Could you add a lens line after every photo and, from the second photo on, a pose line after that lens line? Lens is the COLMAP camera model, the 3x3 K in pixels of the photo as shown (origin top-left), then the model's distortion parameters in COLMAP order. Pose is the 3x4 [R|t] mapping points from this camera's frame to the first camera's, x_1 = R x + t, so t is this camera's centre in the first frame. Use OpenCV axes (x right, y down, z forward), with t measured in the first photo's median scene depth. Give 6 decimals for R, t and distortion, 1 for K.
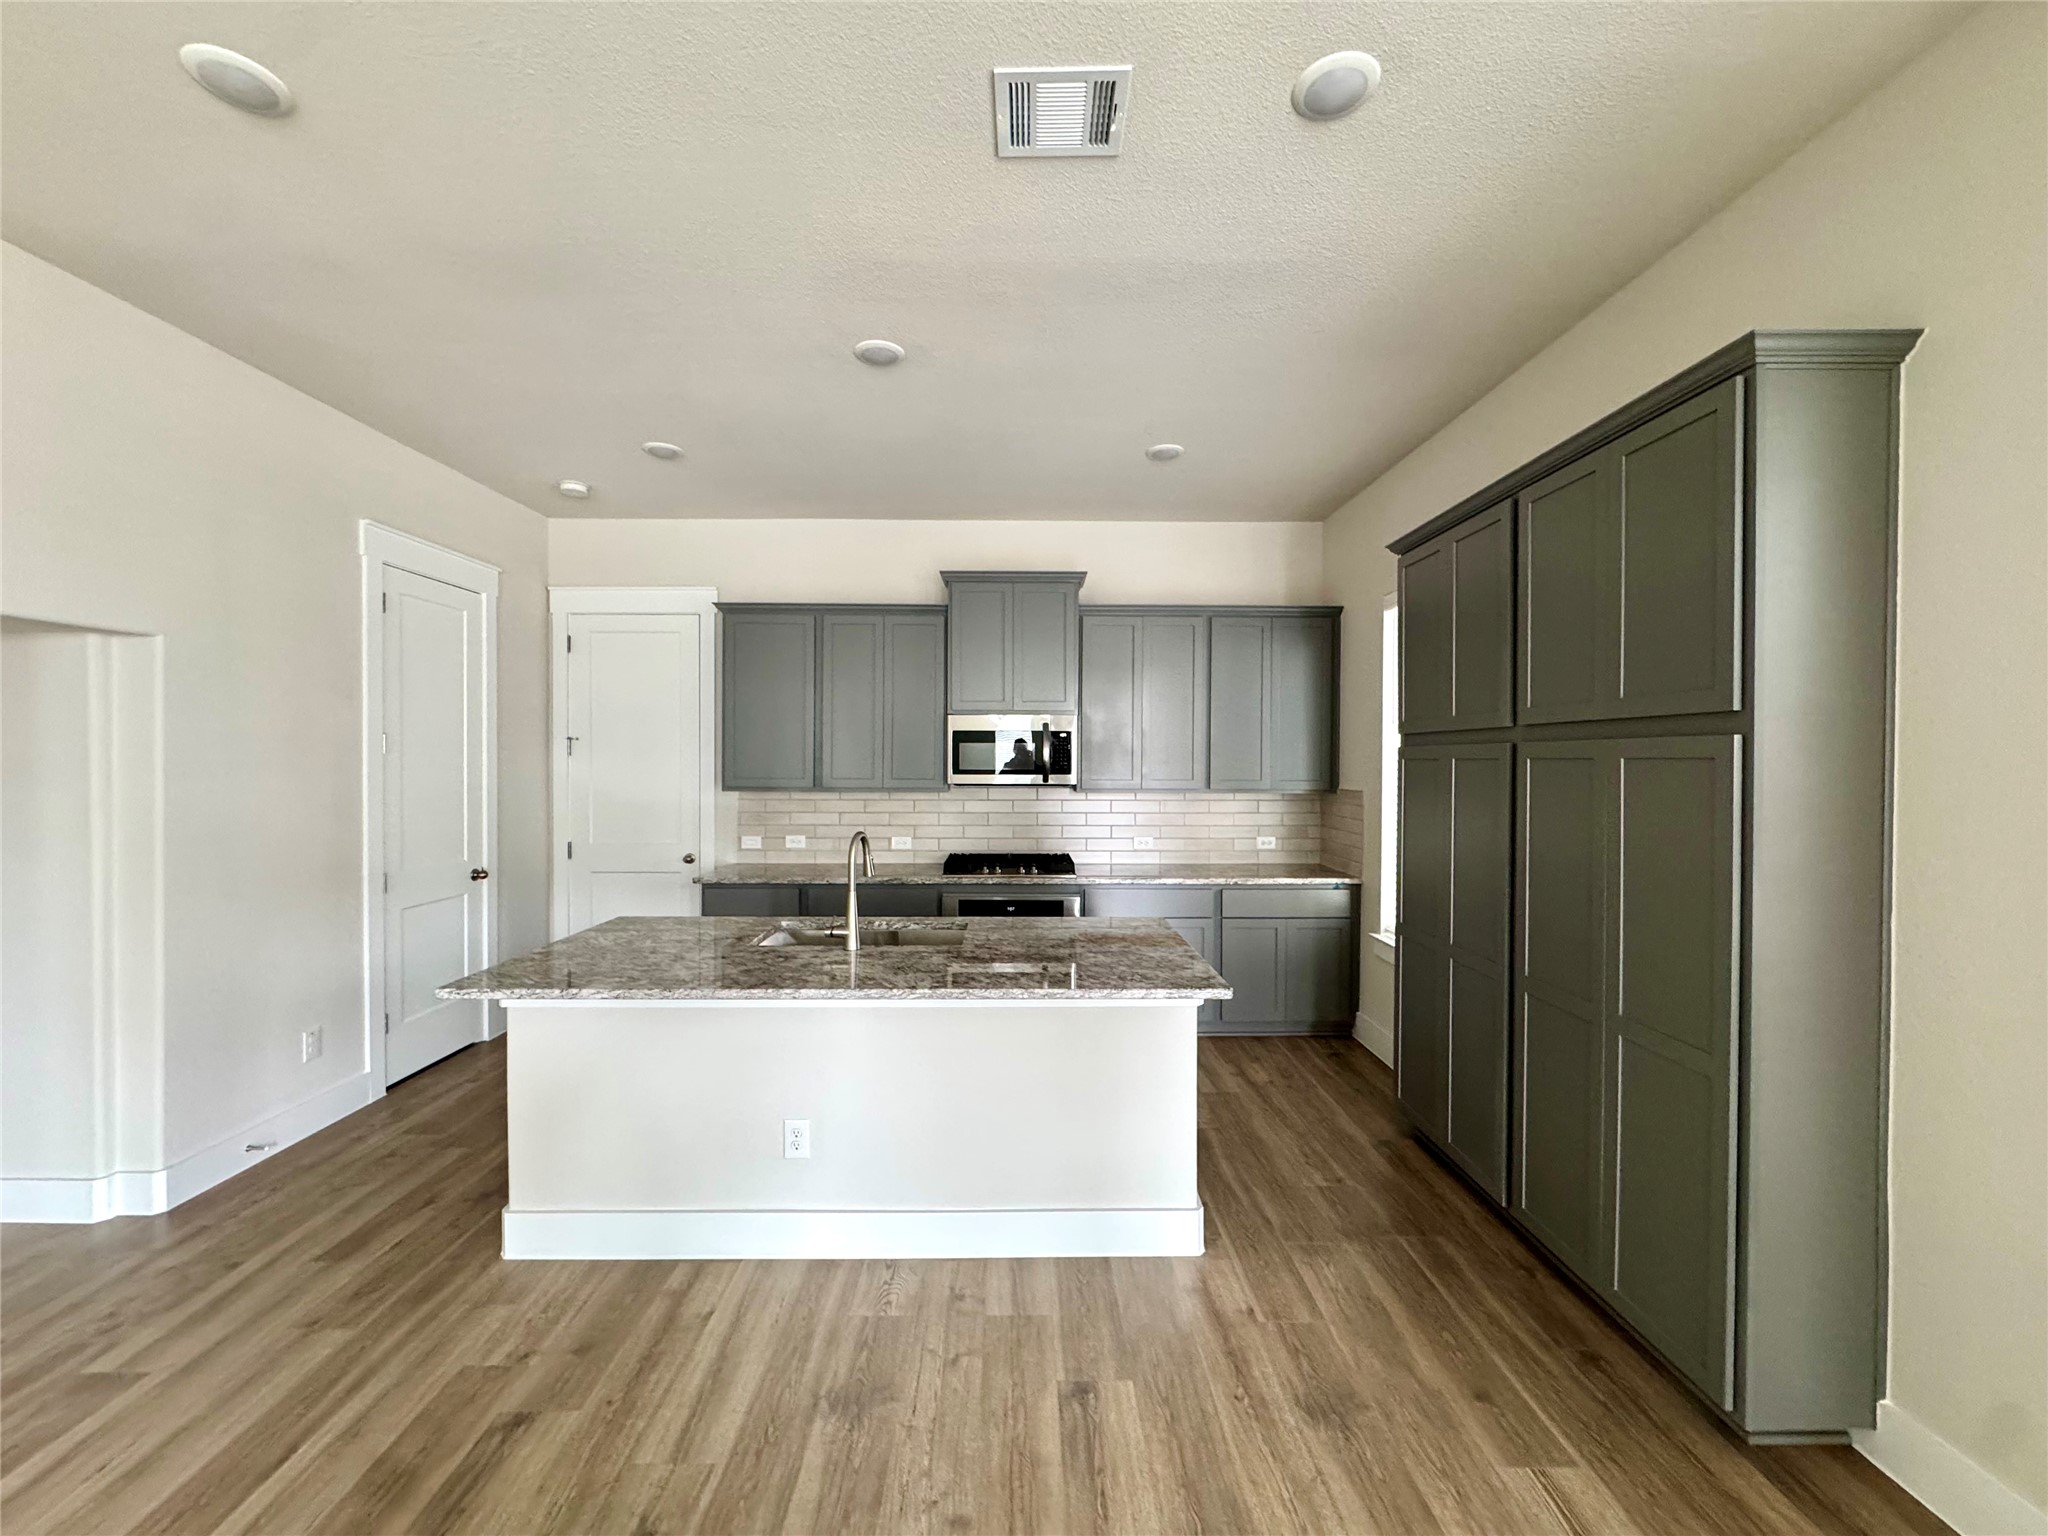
lens RADIAL K [[819.6, 0, 1024.0], [0, 819.6, 768.0], [0, 0, 1]] dist [0.000233, -0.000131]
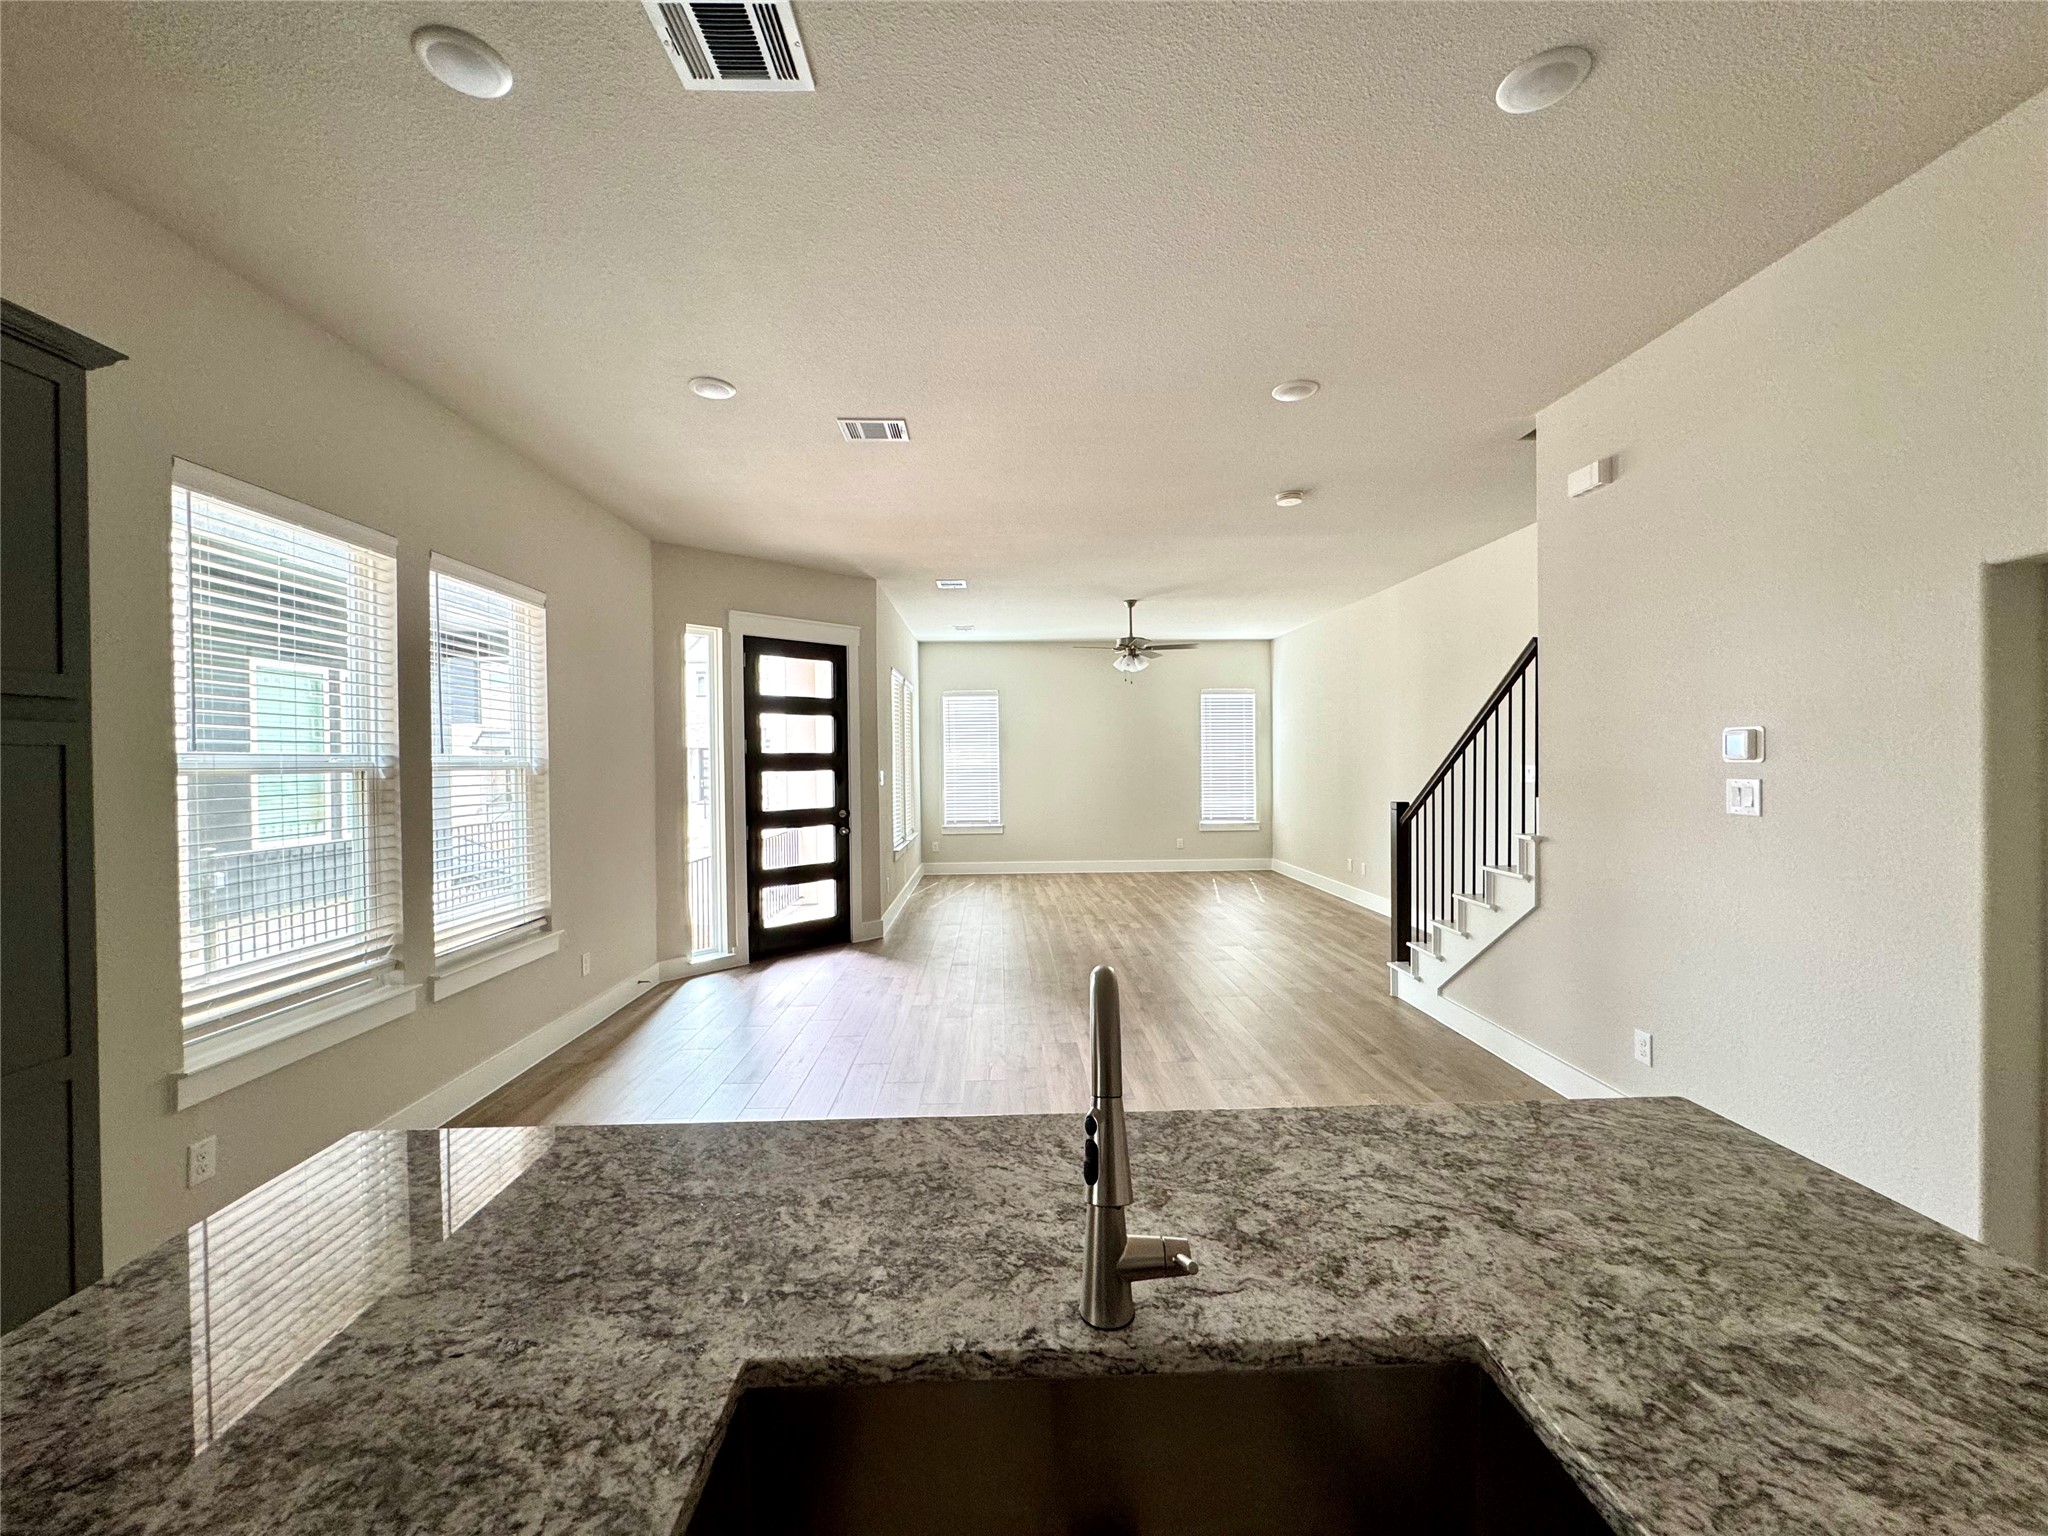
lens RADIAL K [[819.6, 0, 1024.0], [0, 819.6, 768.0], [0, 0, 1]] dist [0.000233, -0.000131]
pose [[-0.999684, 0.010038, -0.023068, -0.105019], [0.009603, 0.999776, 0.018878, 0.002583], [0.023253, 0.018650, -0.999556, 0.798937]]
